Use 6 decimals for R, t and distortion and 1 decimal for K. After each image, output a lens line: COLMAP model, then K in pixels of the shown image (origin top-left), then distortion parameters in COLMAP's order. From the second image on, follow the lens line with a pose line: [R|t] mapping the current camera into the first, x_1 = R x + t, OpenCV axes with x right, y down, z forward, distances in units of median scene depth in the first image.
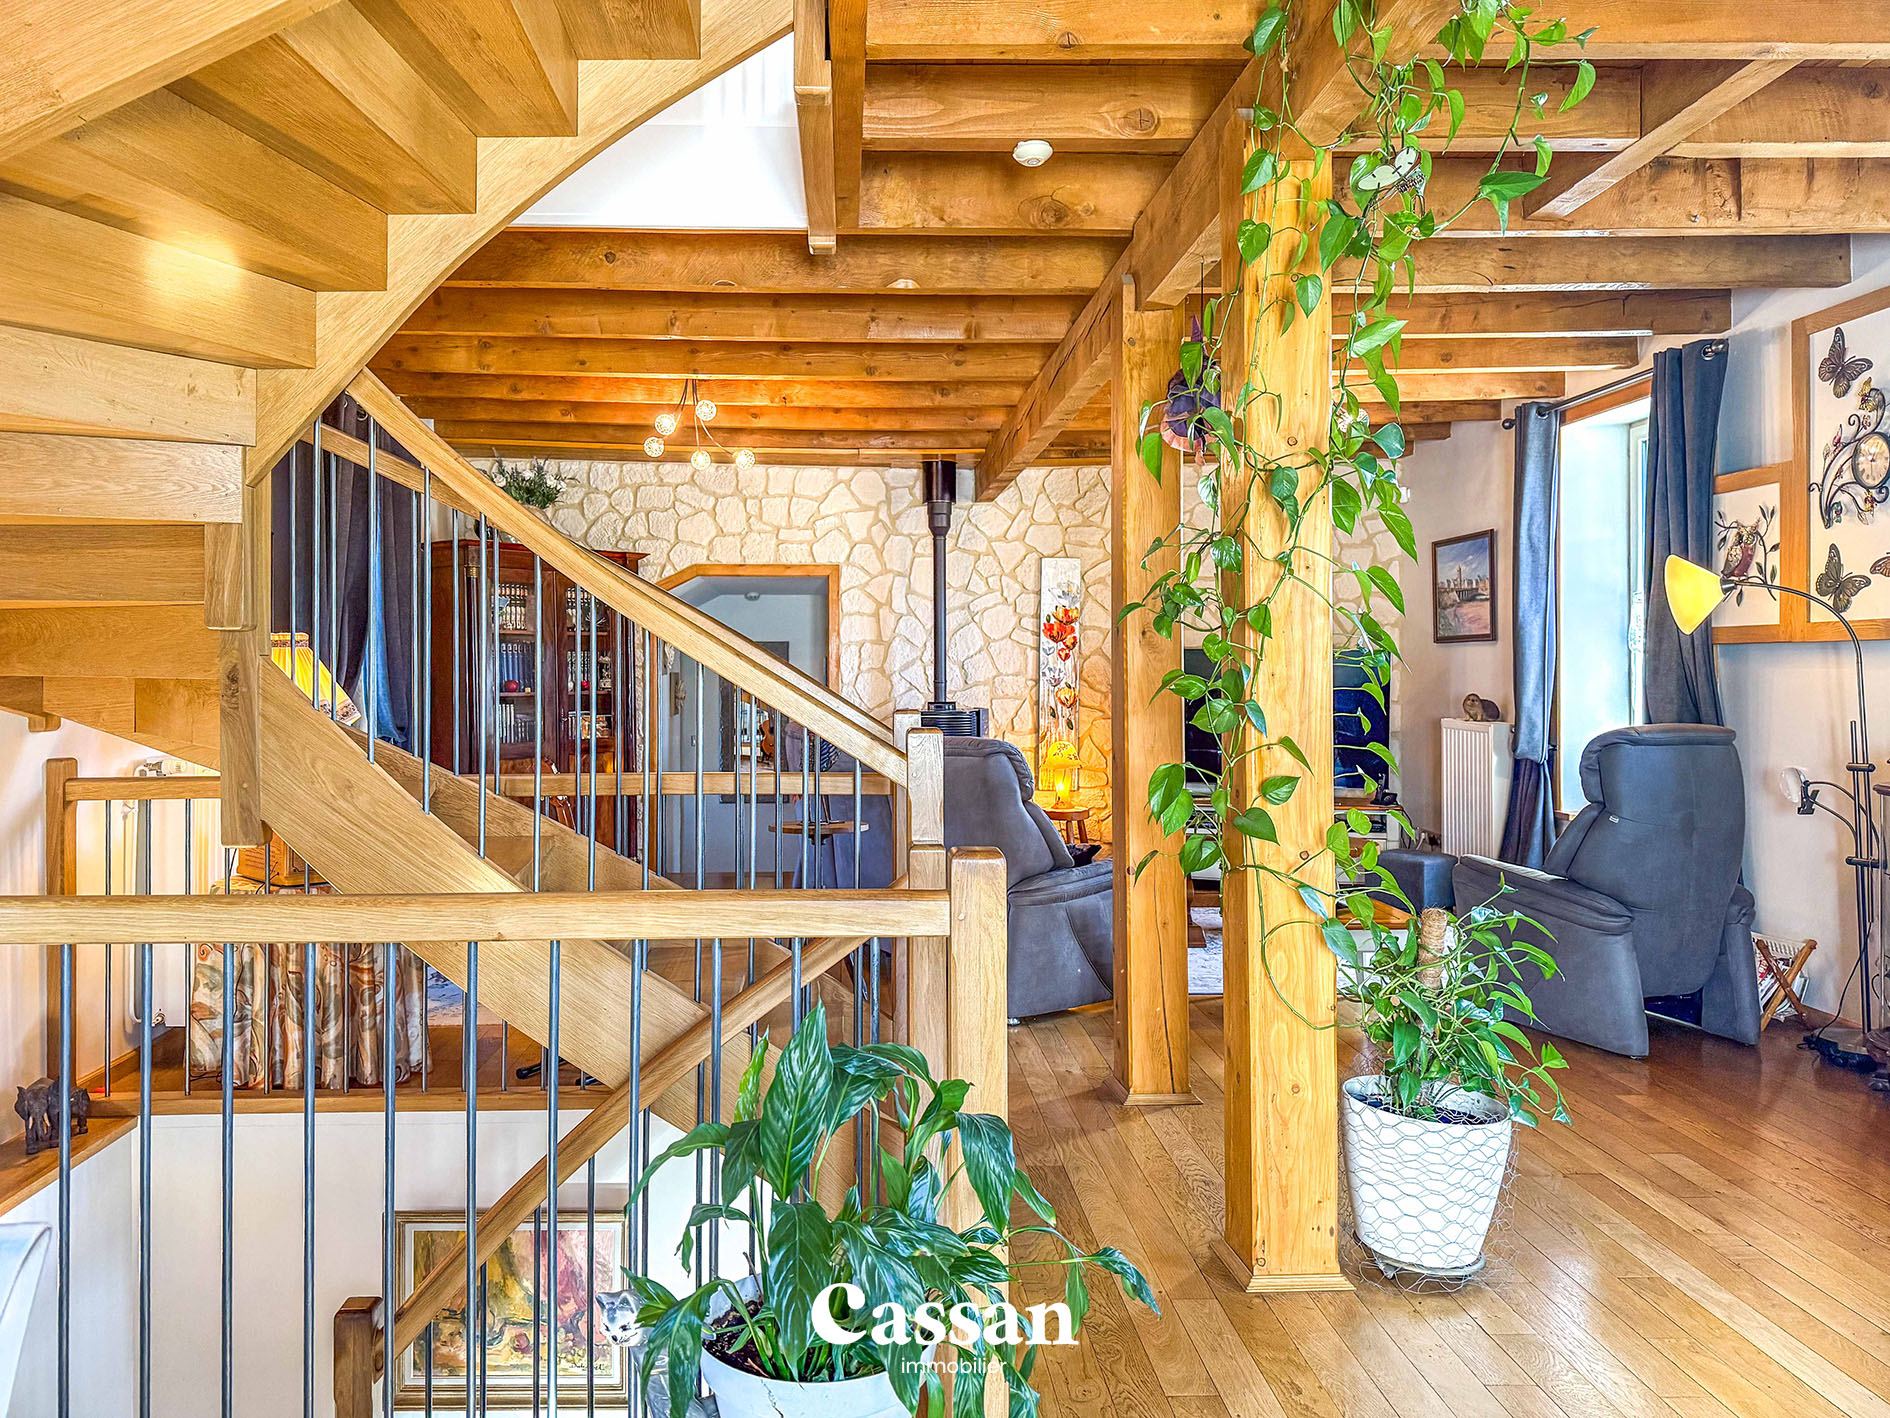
lens RADIAL K [[1488.1, 0, 948.1], [0, 1488.1, 706.6], [0, 0, 1]] dist [-0.001411, -0.001558]
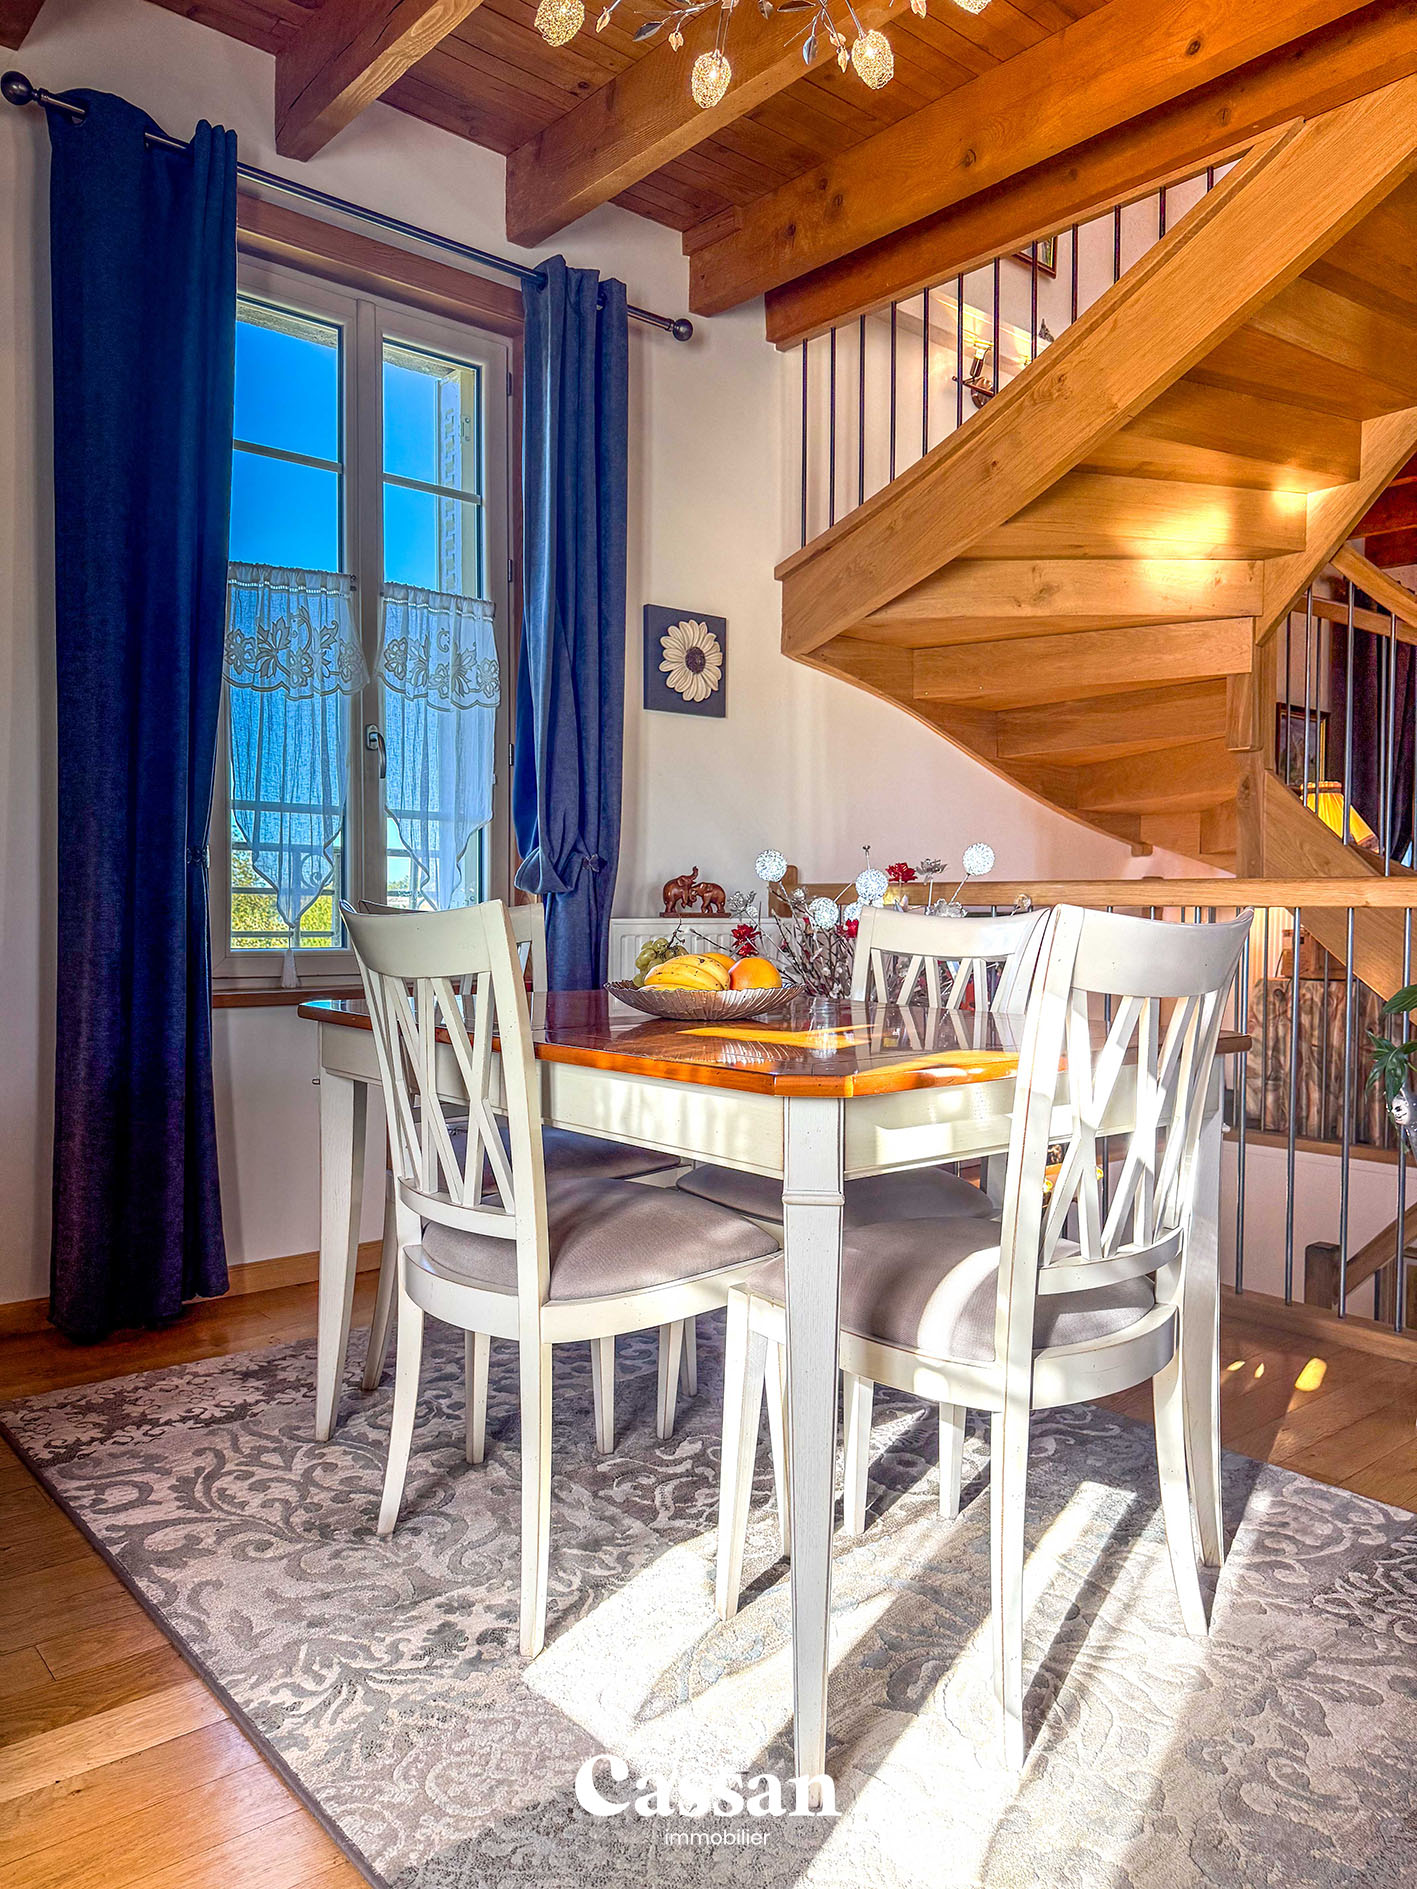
lens RADIAL K [[1366.9, 0, 711.0], [0, 1366.9, 942.1], [0, 0, 1]] dist [-0.003478, -0.007660]
pose [[0.641496, 0.026036, -0.766684, 0.184290], [-0.001488, 0.999464, 0.032696, 0.086313], [0.767125, -0.019833, 0.641191, -0.211186]]
